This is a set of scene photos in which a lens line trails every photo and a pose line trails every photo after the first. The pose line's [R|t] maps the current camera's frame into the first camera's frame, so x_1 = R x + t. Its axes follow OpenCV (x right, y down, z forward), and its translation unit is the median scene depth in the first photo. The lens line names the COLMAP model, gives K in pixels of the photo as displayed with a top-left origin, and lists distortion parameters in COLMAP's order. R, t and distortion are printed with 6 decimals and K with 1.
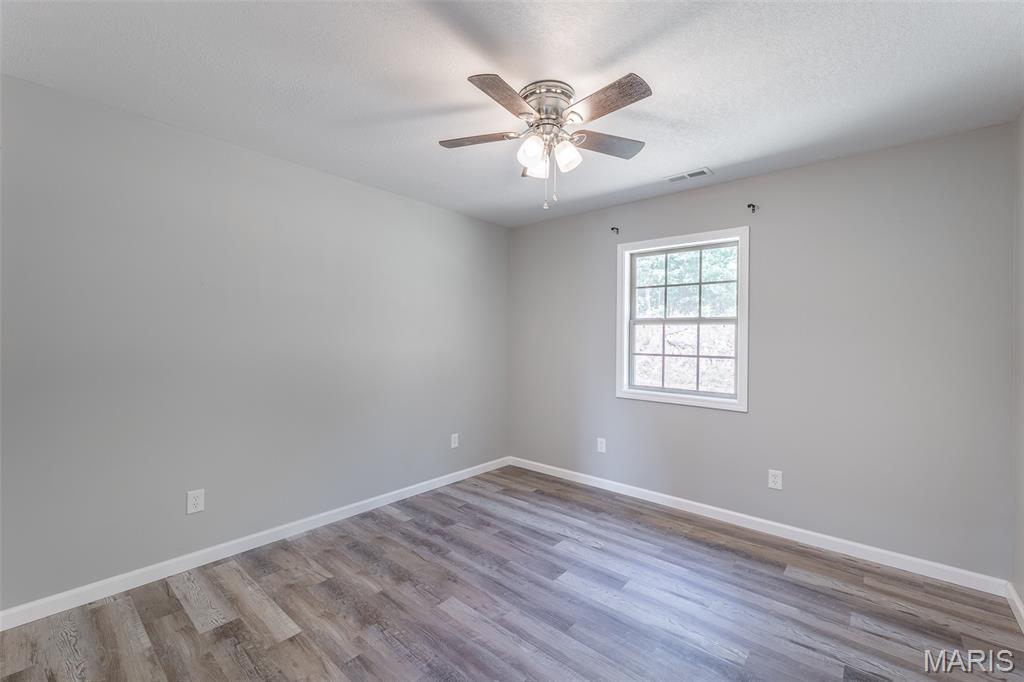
lens RADIAL K [[426.9, 0, 512.0], [0, 426.9, 341.0], [0, 0, 1]] dist [0.015476, -0.000139]
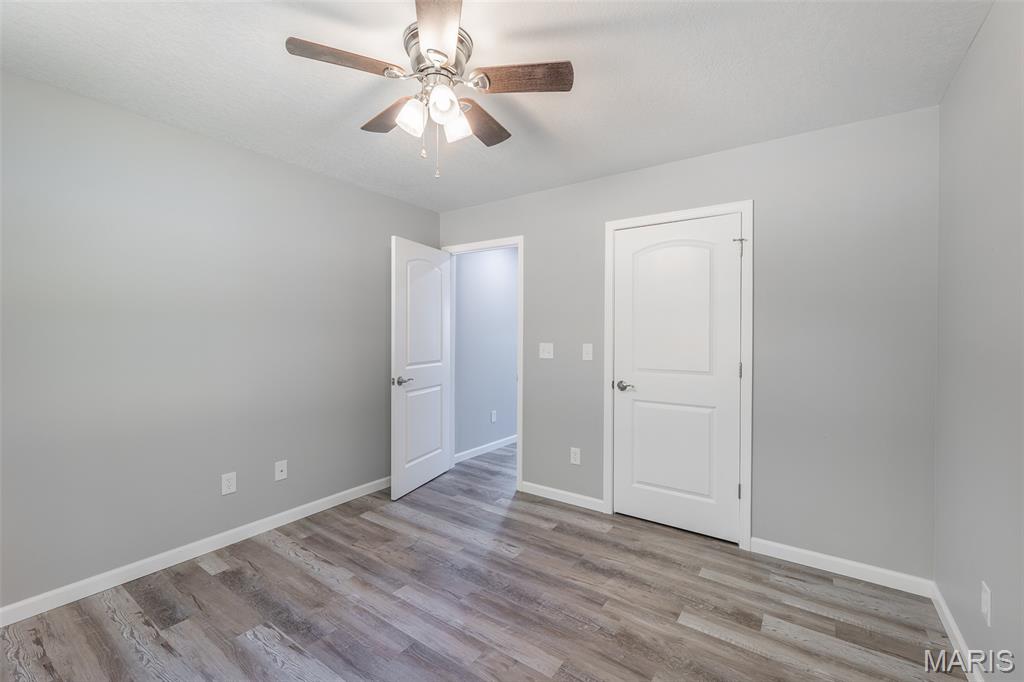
lens RADIAL K [[426.9, 0, 512.0], [0, 426.9, 341.0], [0, 0, 1]] dist [0.015476, -0.000139]
pose [[-0.994765, -0.012646, -0.101406, 0.015041], [-0.014321, 0.999772, 0.015812, -0.004301], [0.101183, 0.017182, -0.994719, 1.948103]]
